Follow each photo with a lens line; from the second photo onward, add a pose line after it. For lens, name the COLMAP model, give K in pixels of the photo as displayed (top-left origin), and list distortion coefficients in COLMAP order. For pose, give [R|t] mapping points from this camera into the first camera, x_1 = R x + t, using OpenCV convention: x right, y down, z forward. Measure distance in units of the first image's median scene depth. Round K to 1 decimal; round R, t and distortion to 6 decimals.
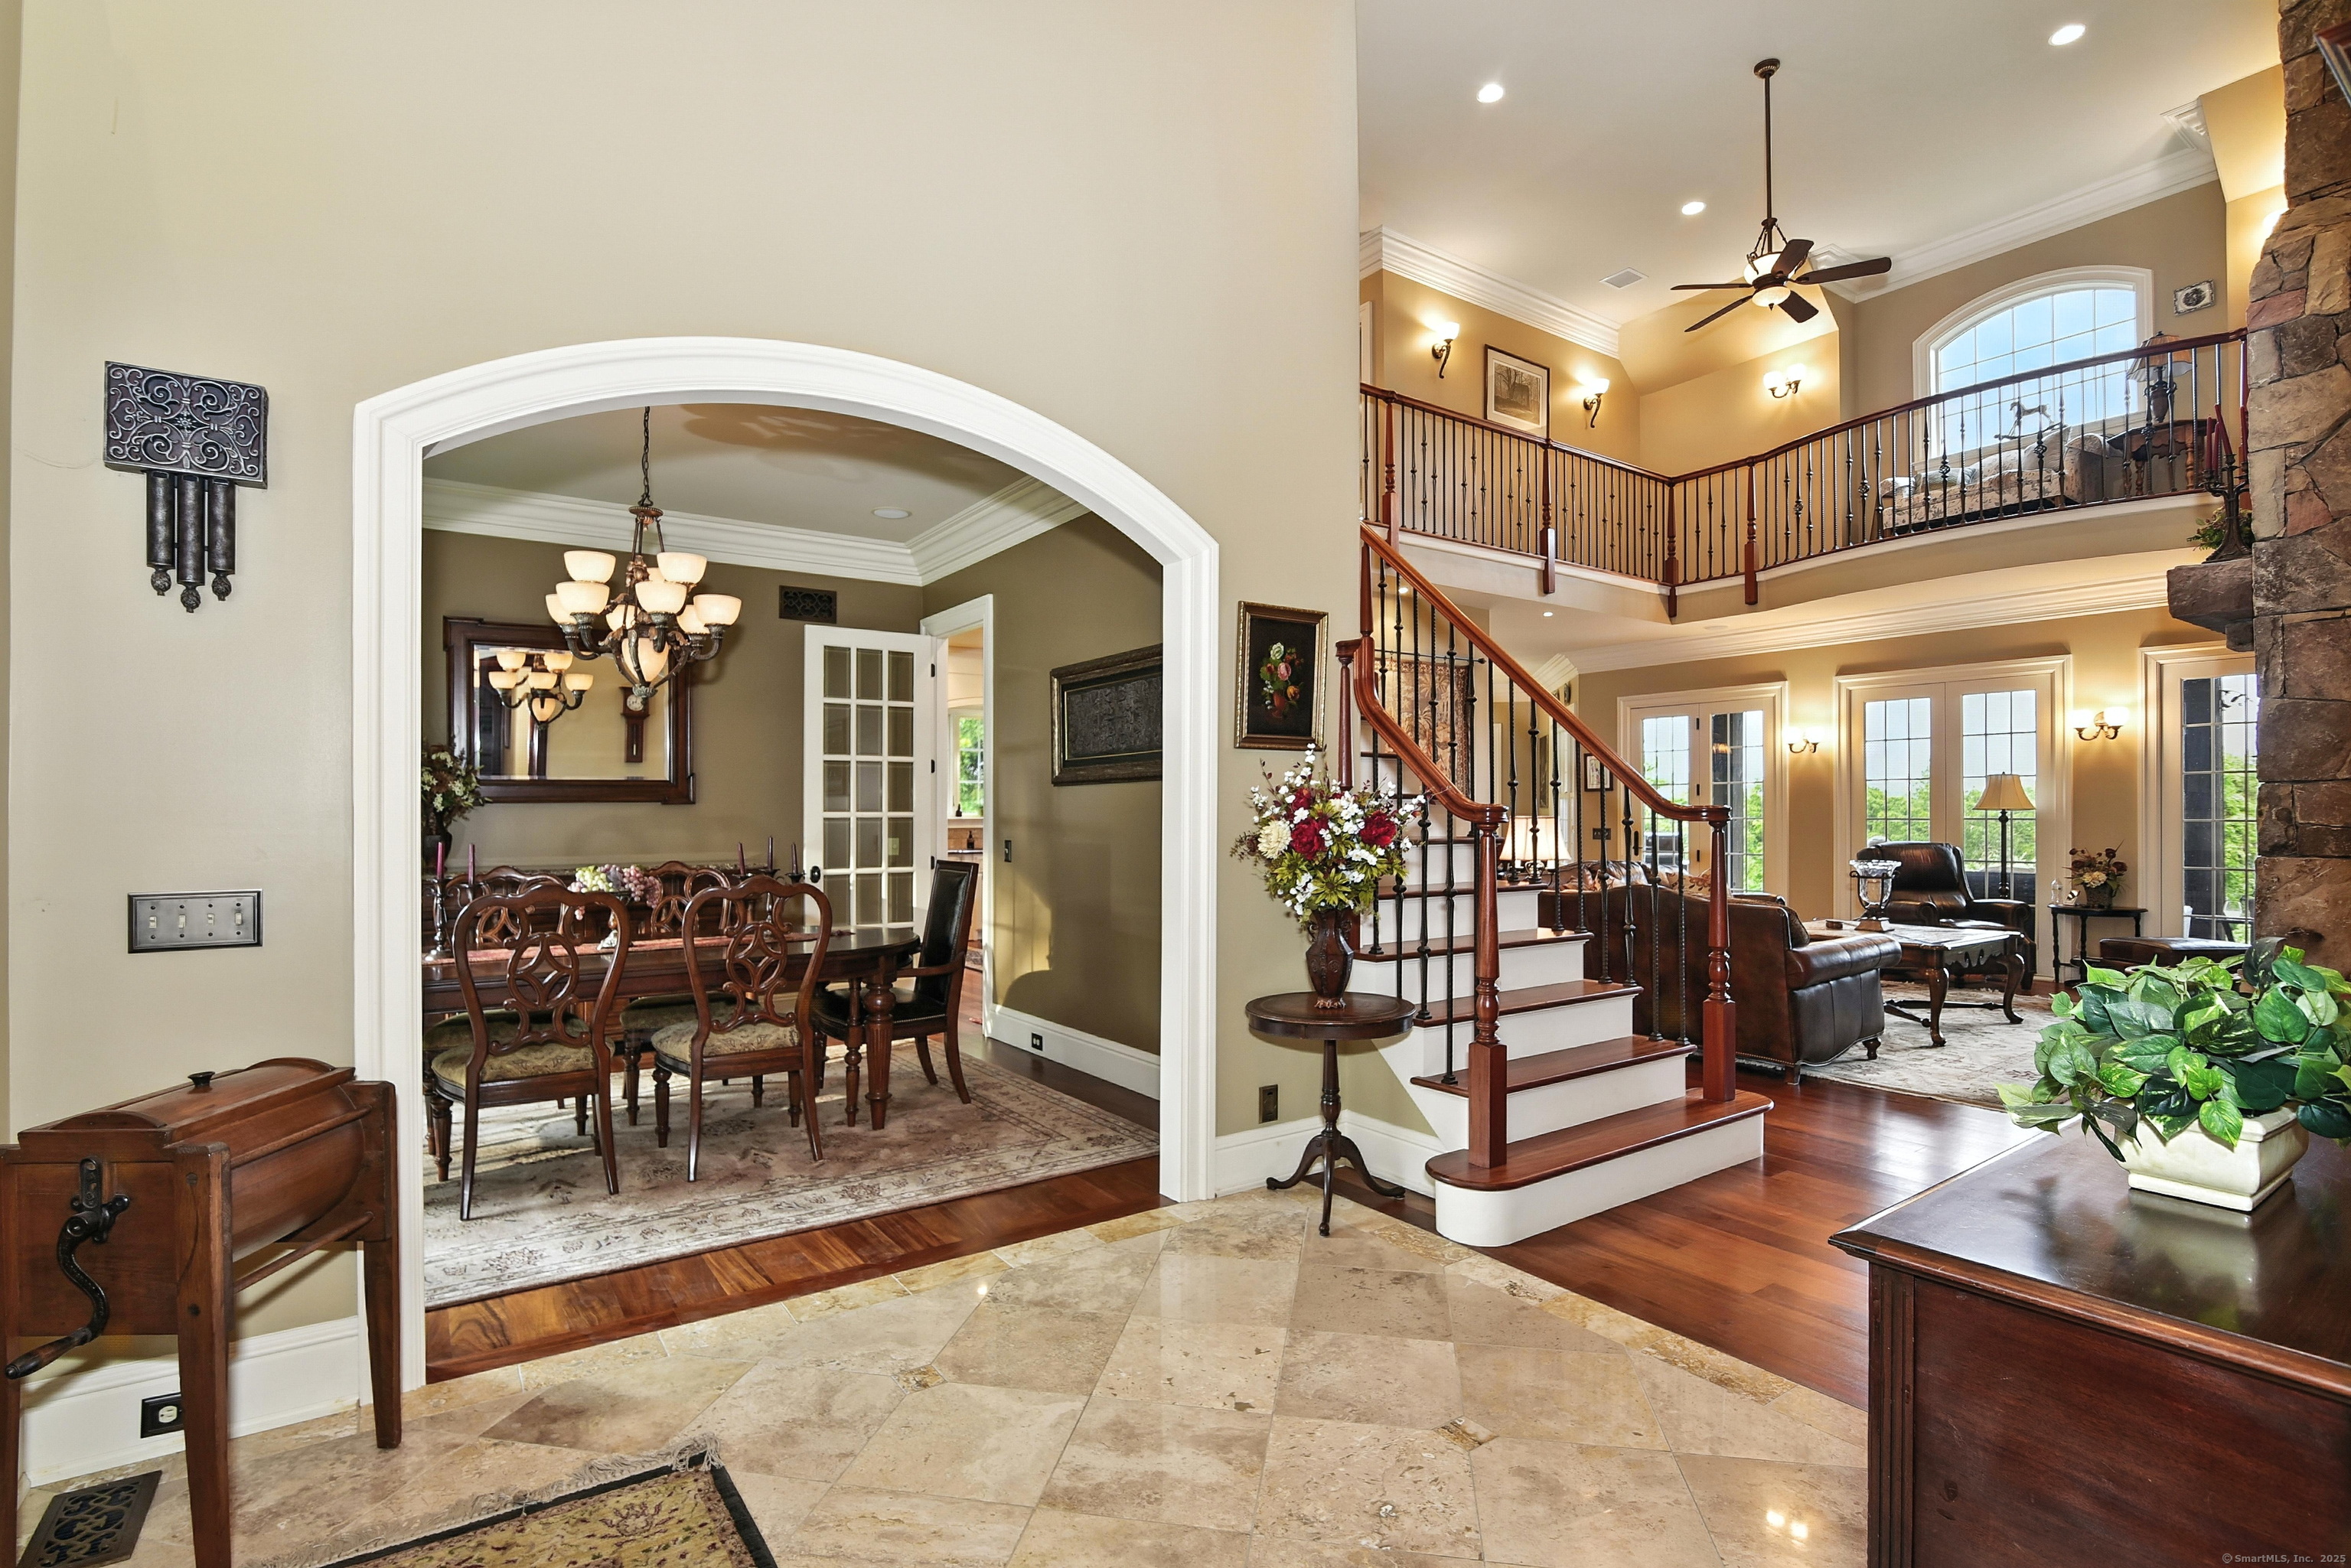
lens RADIAL K [[1128.5, 0, 1153.2], [0, 1128.5, 769.8], [0, 0, 1]] dist [-0.021851, 0.001305]
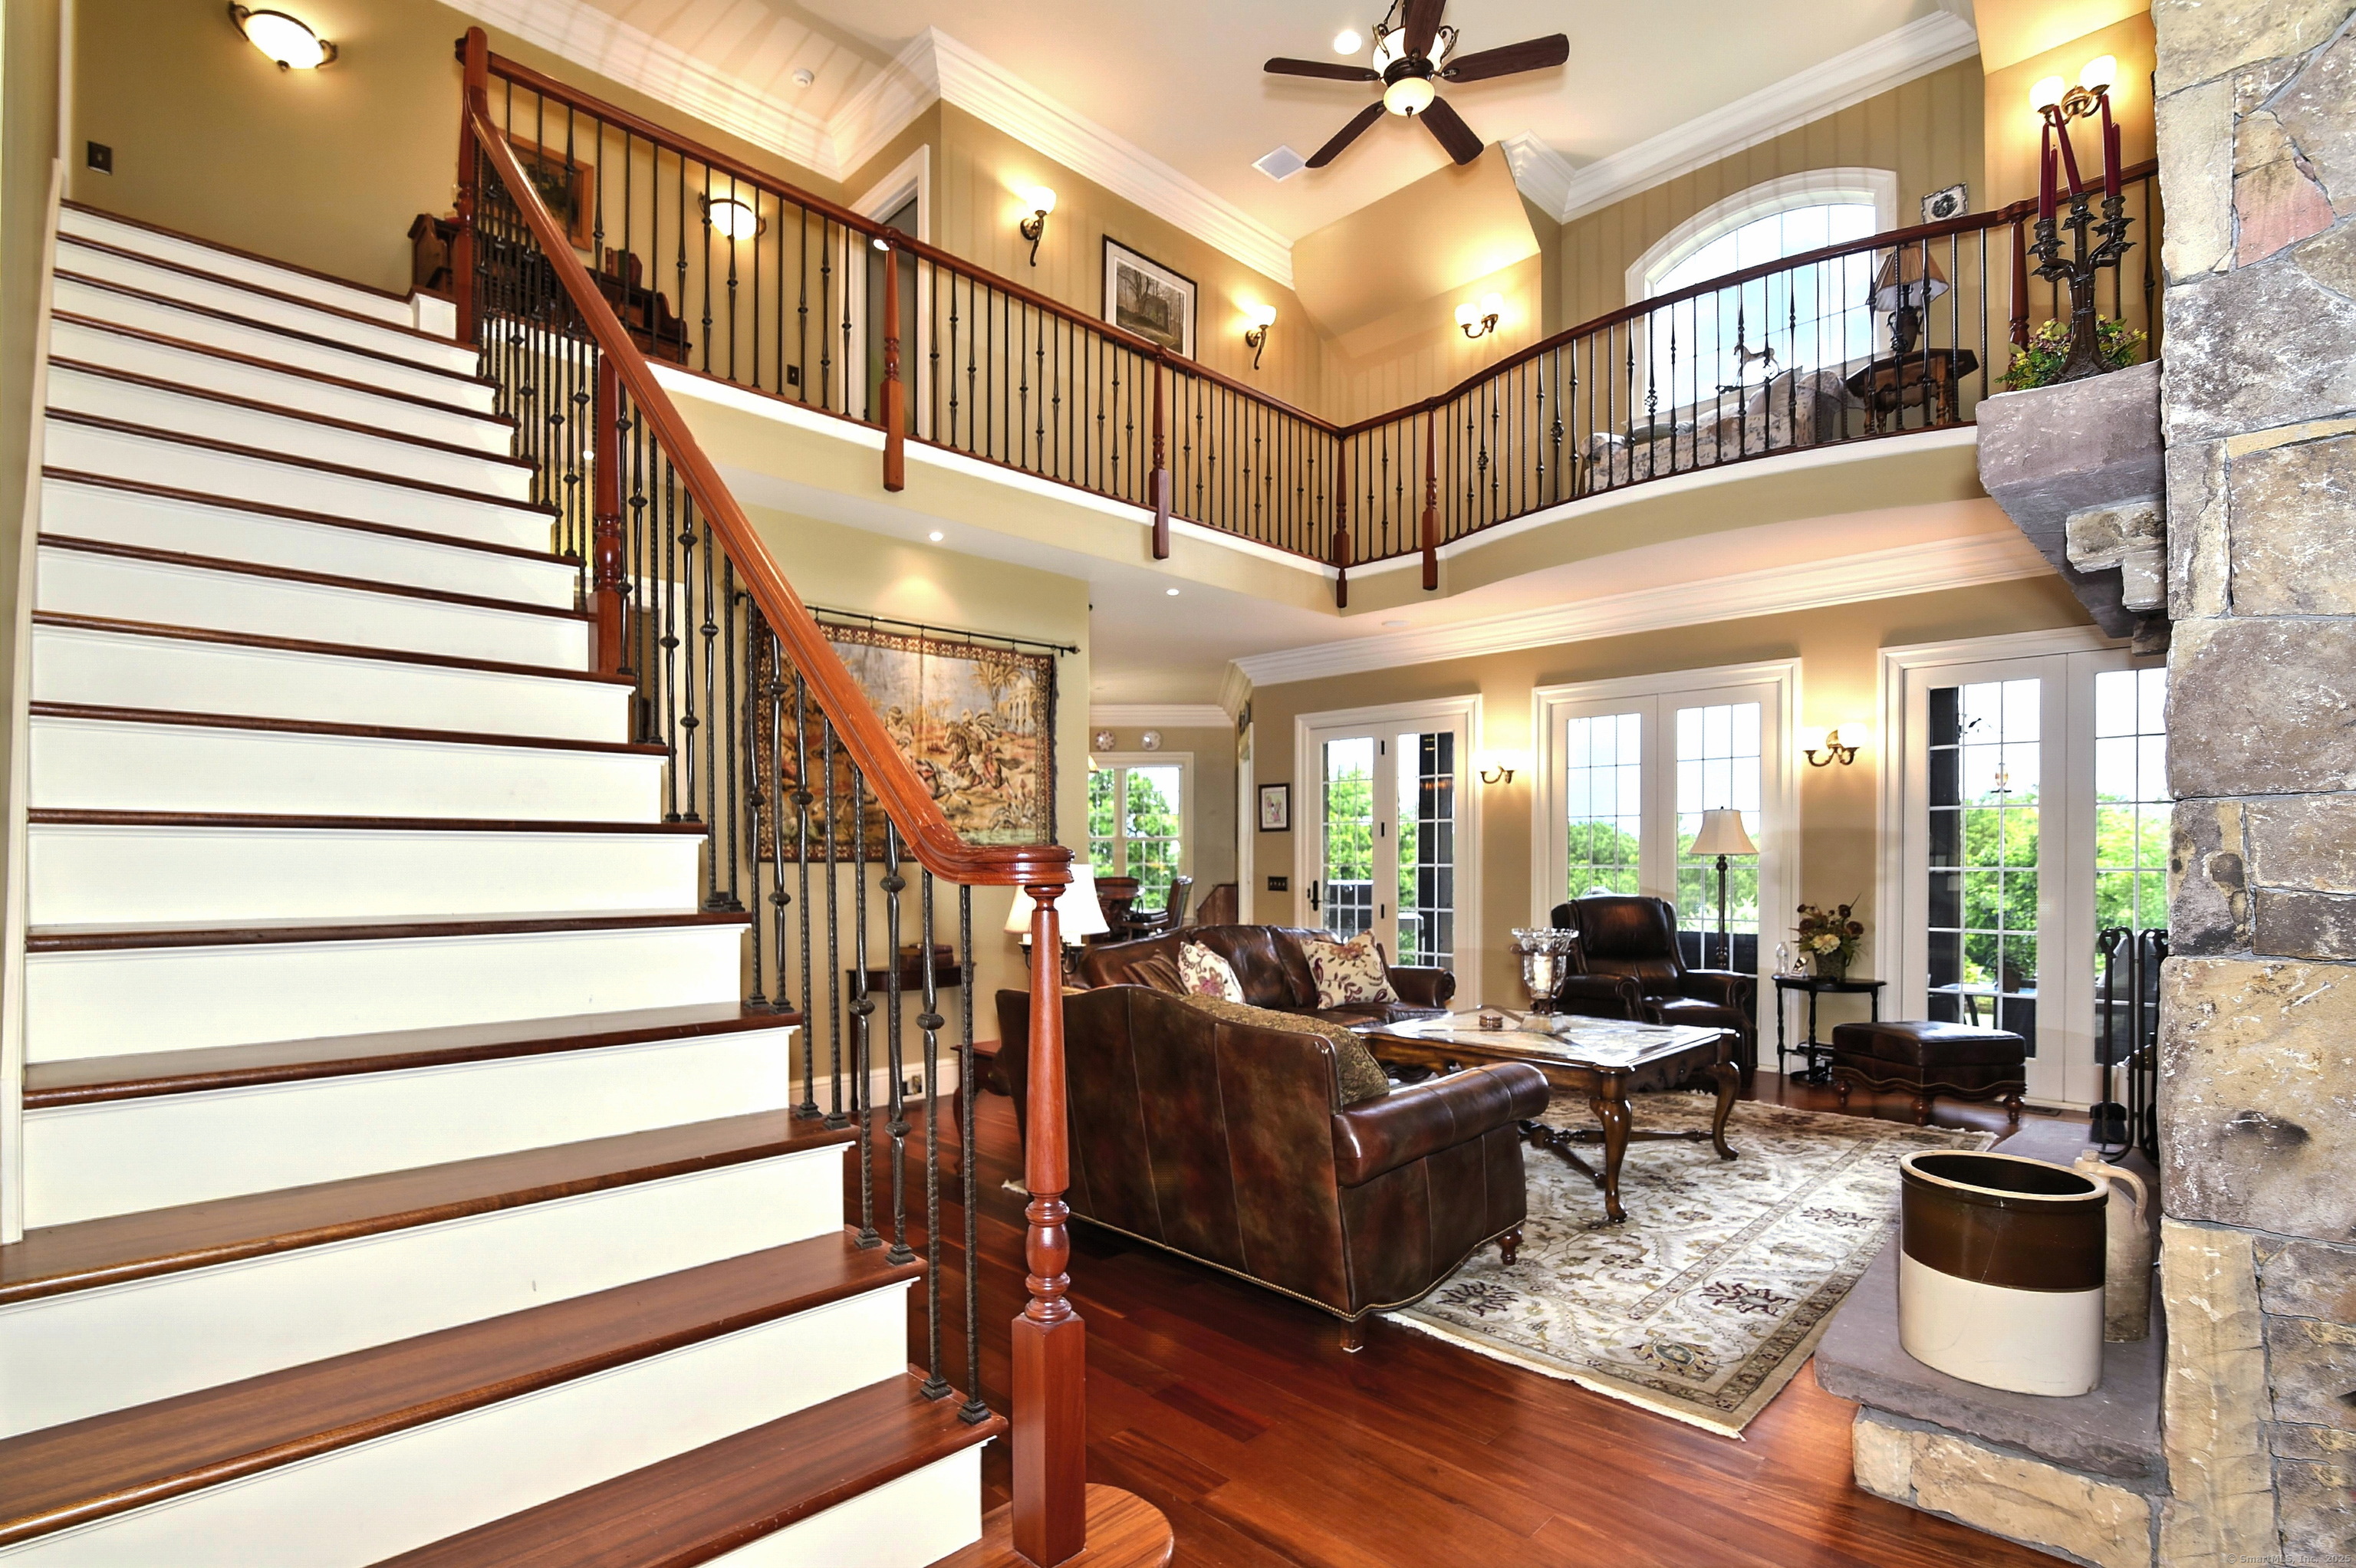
lens RADIAL K [[1102.3, 0, 1177.8], [0, 1102.3, 819.1], [0, 0, 1]] dist [-0.019274, 0.001116]
pose [[0.984050, 0.004908, 0.177825, 0.255984], [-0.005625, 0.999978, 0.003529, 0.010568], [-0.177803, -0.004473, 0.984056, 0.317039]]
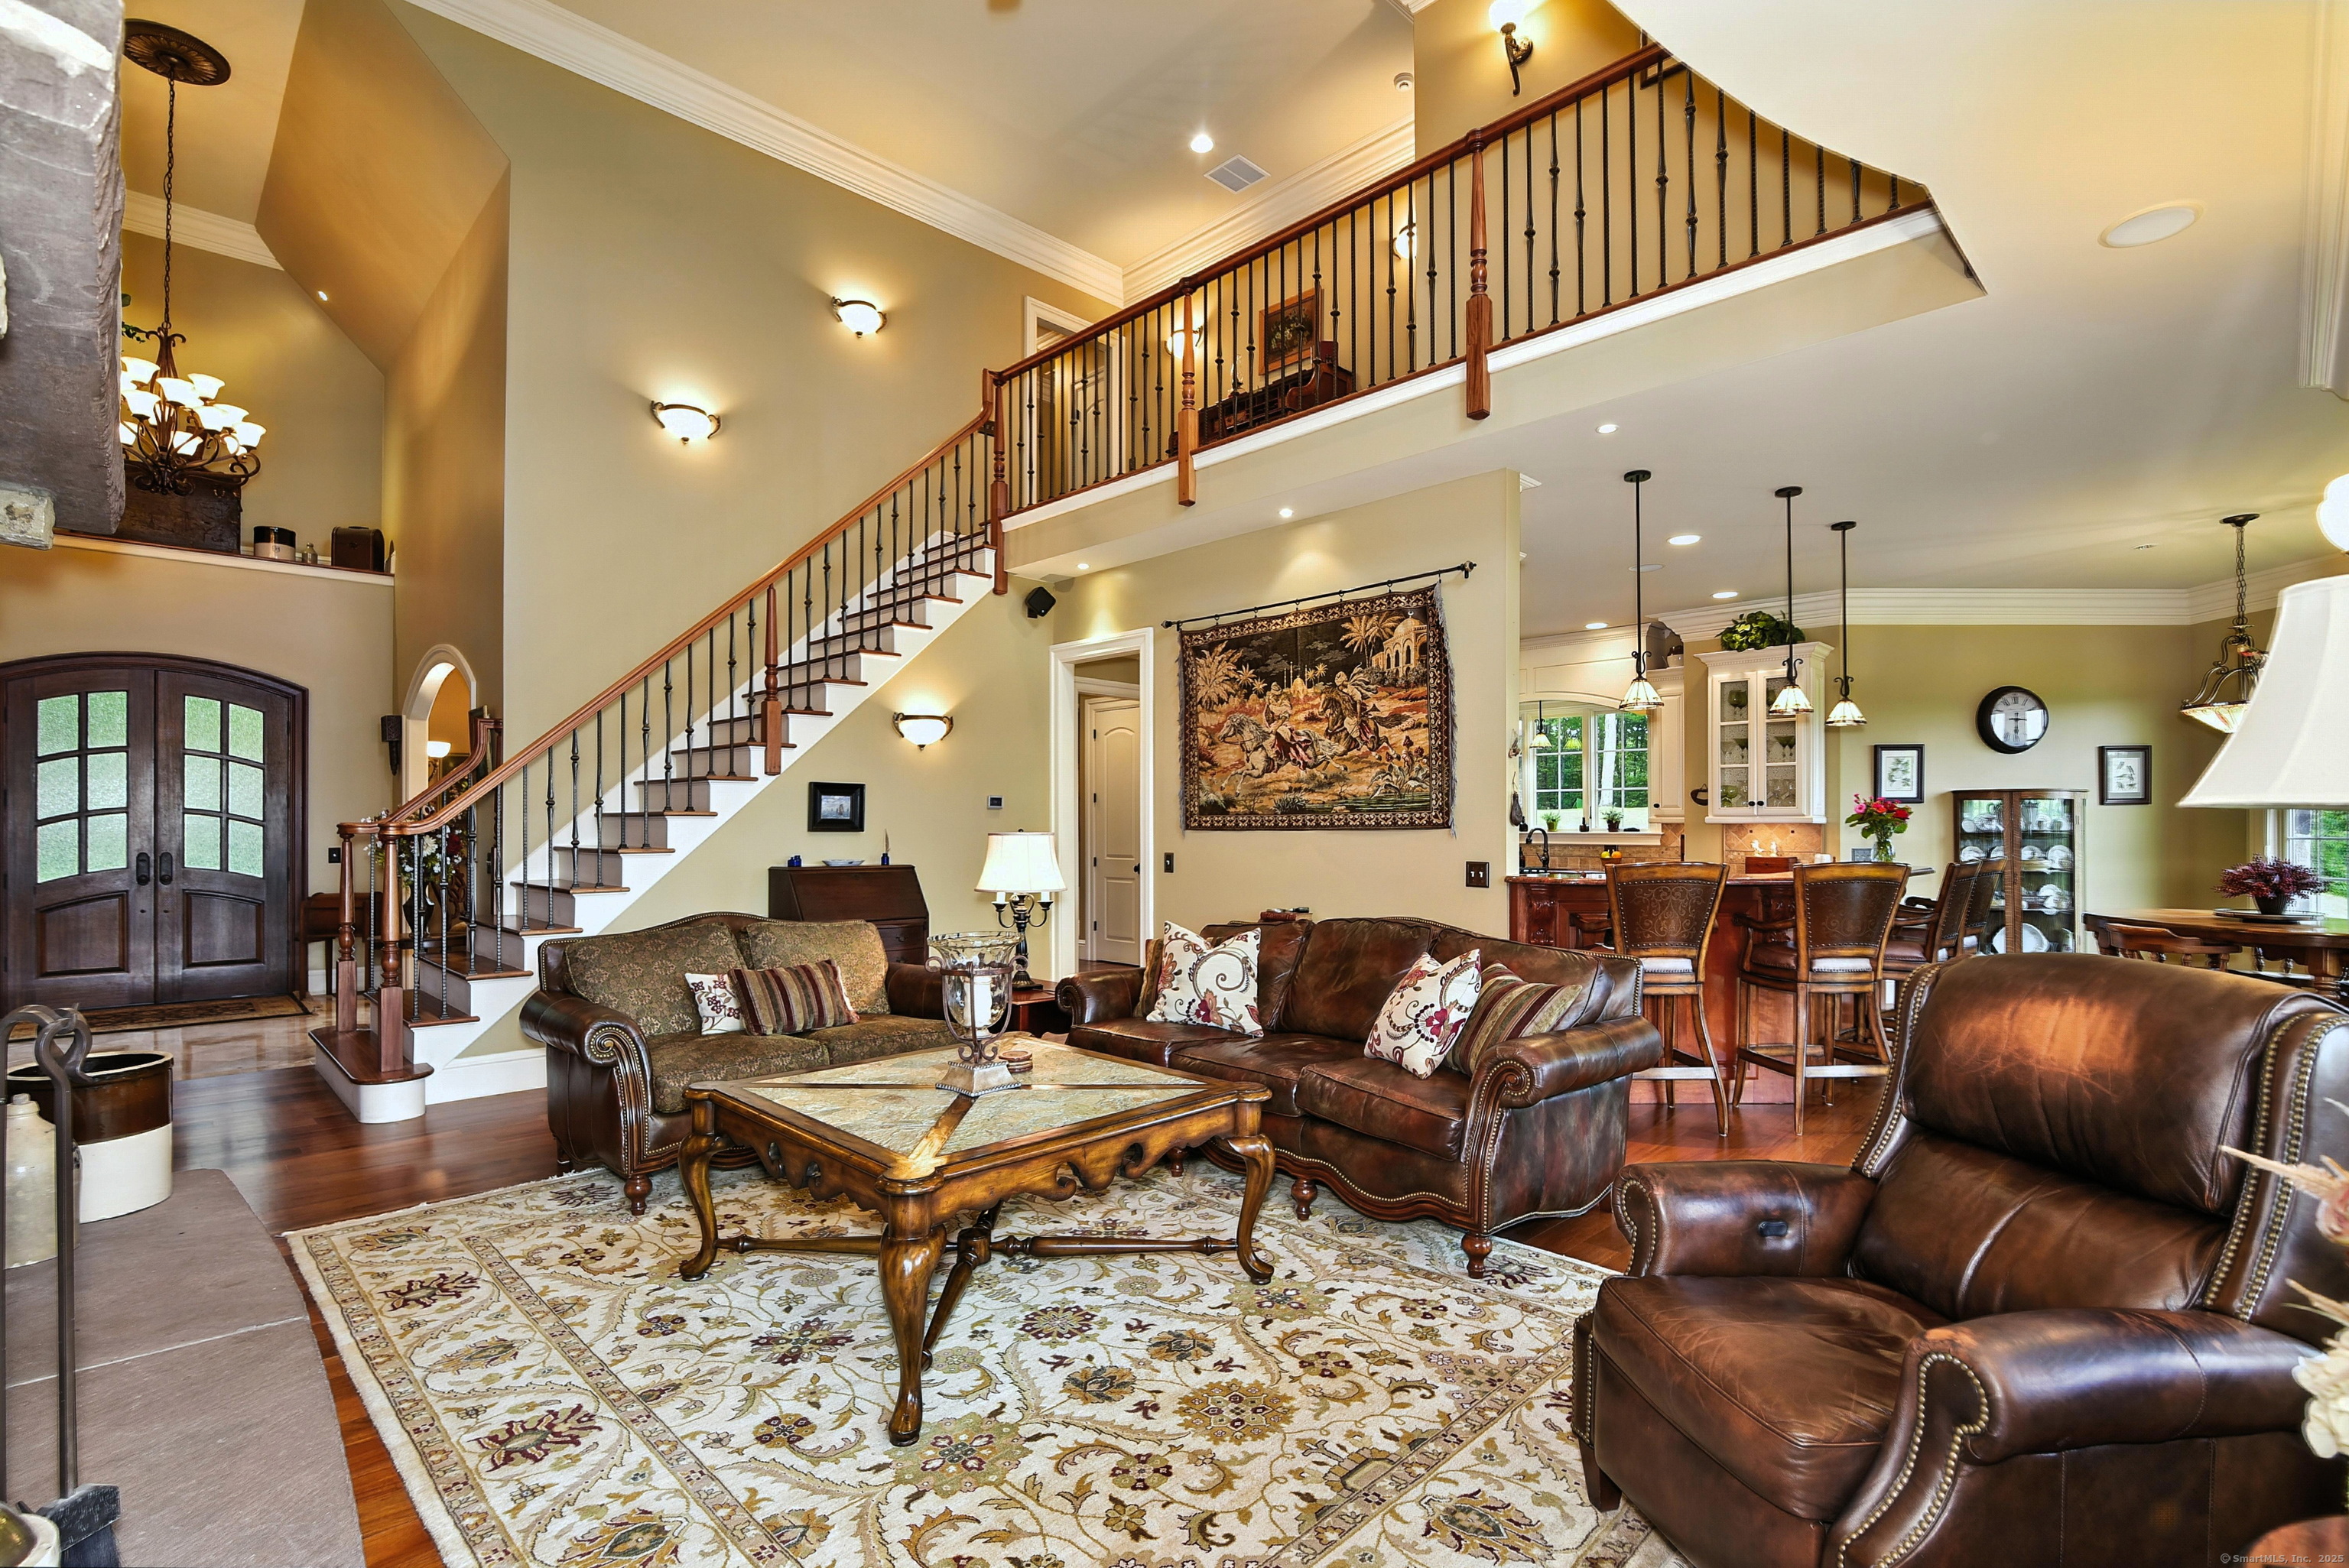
lens RADIAL K [[1099.0, 0, 1174.3], [0, 1099.0, 819.0], [0, 0, 1]] dist [-0.019274, 0.001116]
pose [[0.172581, -0.006170, -0.984976, 1.027507], [0.036073, 0.999349, 0.000061, 0.034142], [0.984335, -0.035542, 0.172691, 0.929984]]
